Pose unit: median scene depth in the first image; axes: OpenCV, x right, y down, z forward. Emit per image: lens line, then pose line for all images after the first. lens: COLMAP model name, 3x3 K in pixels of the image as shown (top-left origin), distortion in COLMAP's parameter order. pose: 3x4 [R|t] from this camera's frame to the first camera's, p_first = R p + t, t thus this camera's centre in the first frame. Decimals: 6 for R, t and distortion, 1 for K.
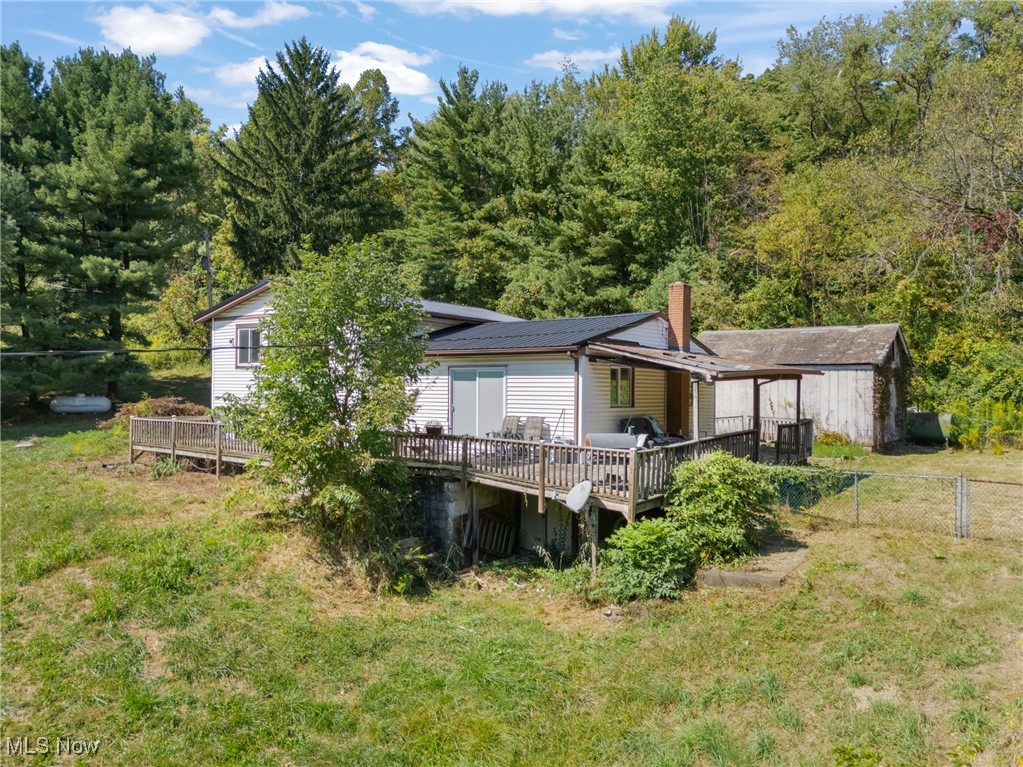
lens RADIAL K [[773.9, 0, 511.2], [0, 773.9, 387.3], [0, 0, 1]] dist [0.082423, -0.066688]
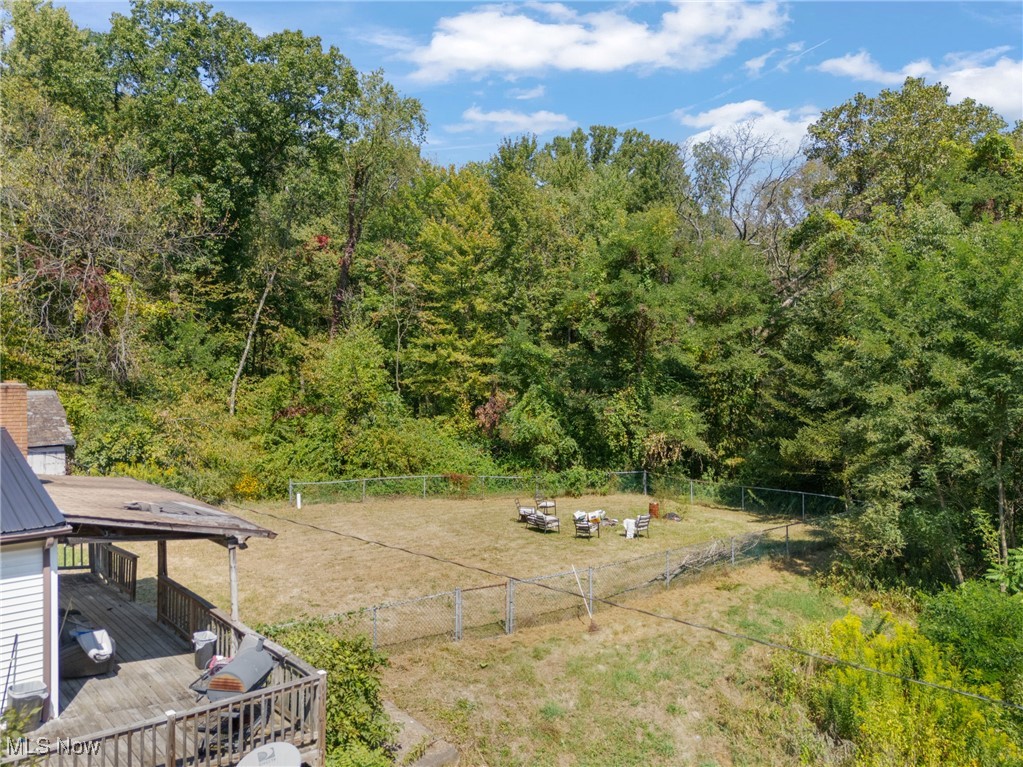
lens RADIAL K [[773.9, 0, 511.2], [0, 773.9, 387.3], [0, 0, 1]] dist [0.082423, -0.066688]
pose [[0.222361, -0.022378, 0.974708, -0.272592], [0.006933, 0.999748, 0.021371, -0.107559], [-0.974940, 0.002005, 0.222460, 0.324804]]
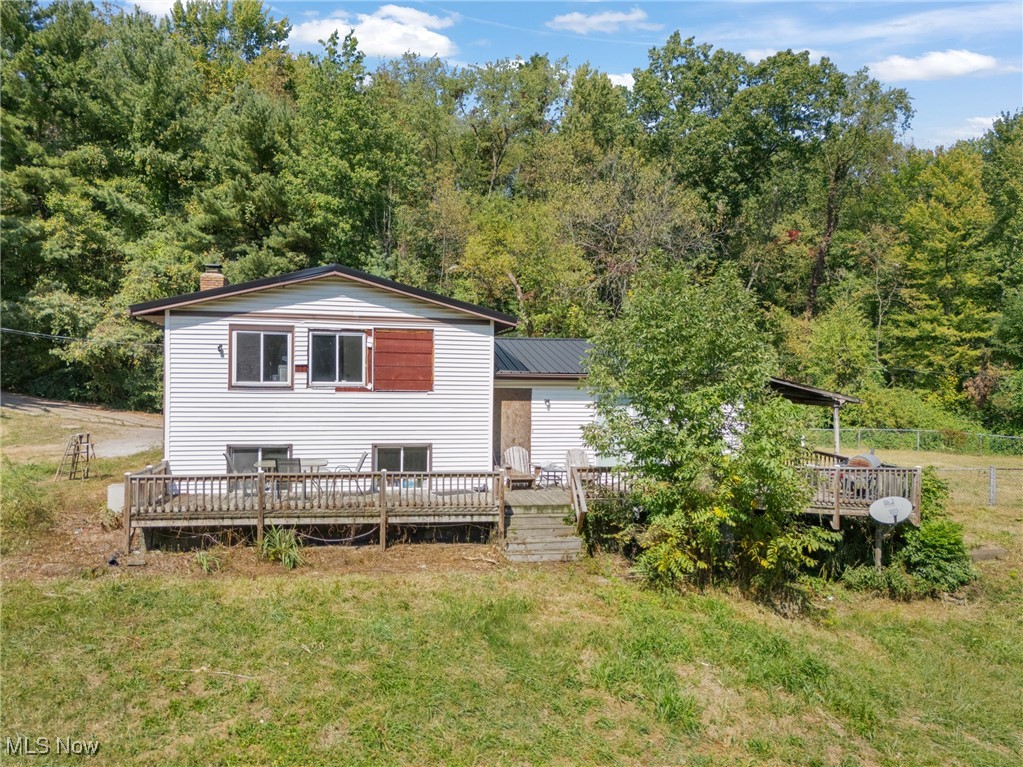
lens RADIAL K [[773.9, 0, 511.2], [0, 773.9, 387.3], [0, 0, 1]] dist [0.082423, -0.066688]
pose [[0.684421, -0.004665, 0.729072, -0.594182], [-0.003889, 0.999942, 0.010049, -0.029025], [-0.729076, -0.009713, 0.684364, 0.310222]]
